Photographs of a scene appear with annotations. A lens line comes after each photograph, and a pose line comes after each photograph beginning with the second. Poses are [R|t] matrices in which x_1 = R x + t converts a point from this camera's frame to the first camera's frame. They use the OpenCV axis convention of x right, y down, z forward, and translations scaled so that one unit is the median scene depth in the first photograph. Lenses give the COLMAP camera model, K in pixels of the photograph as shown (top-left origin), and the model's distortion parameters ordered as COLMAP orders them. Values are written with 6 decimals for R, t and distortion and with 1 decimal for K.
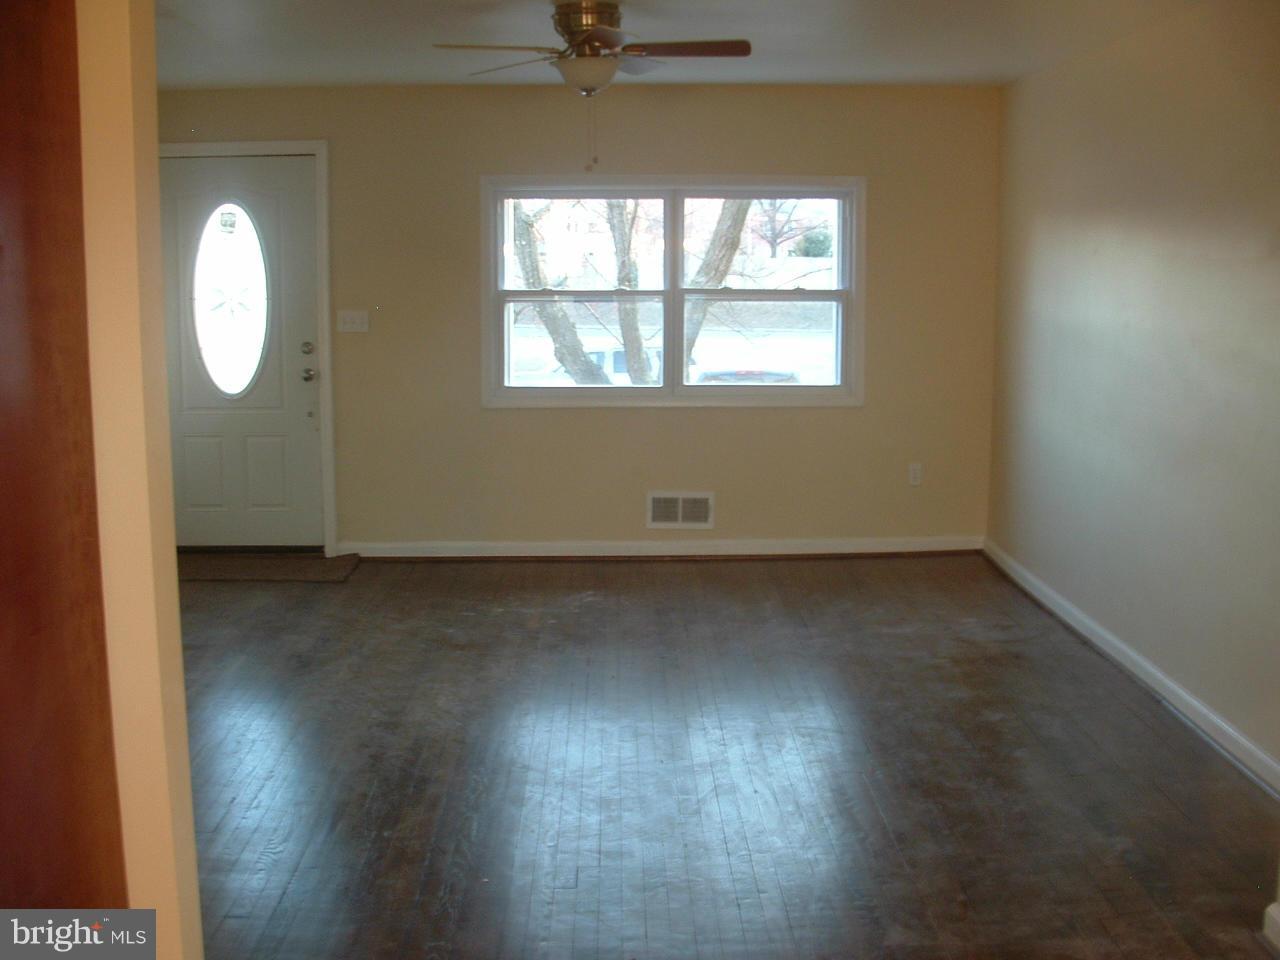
lens RADIAL K [[1514.1, 0, 665.8], [0, 1514.1, 481.6], [0, 0, 1]] dist [-0.270861, 0.339921]
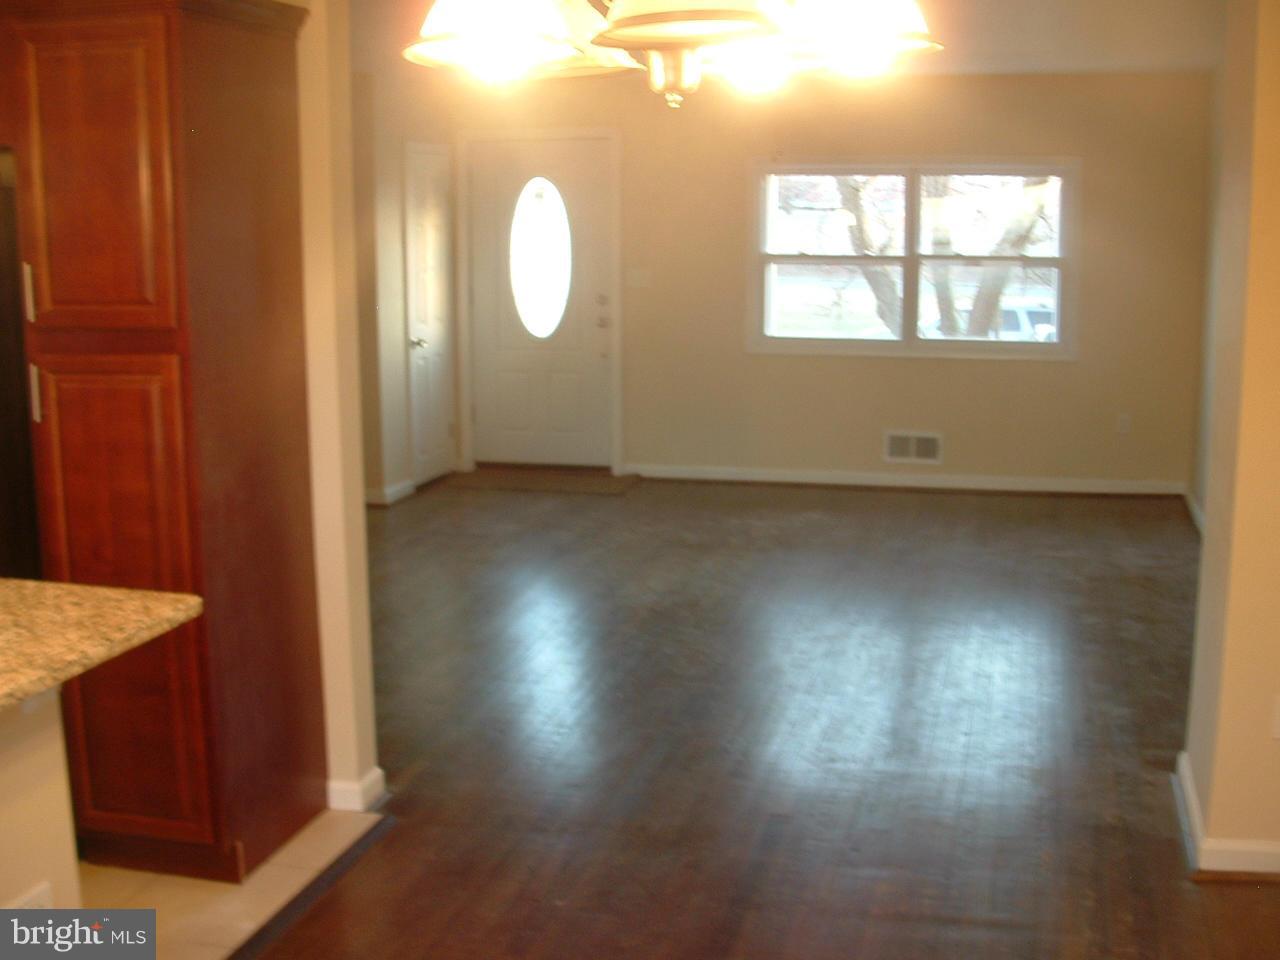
lens RADIAL K [[1514.1, 0, 665.8], [0, 1514.1, 481.6], [0, 0, 1]] dist [-0.270861, 0.339921]
pose [[0.959273, 0.043843, -0.279058, 0.149991], [-0.036948, 0.998869, 0.029922, 0.017718], [0.280055, -0.018393, 0.959808, -0.146286]]
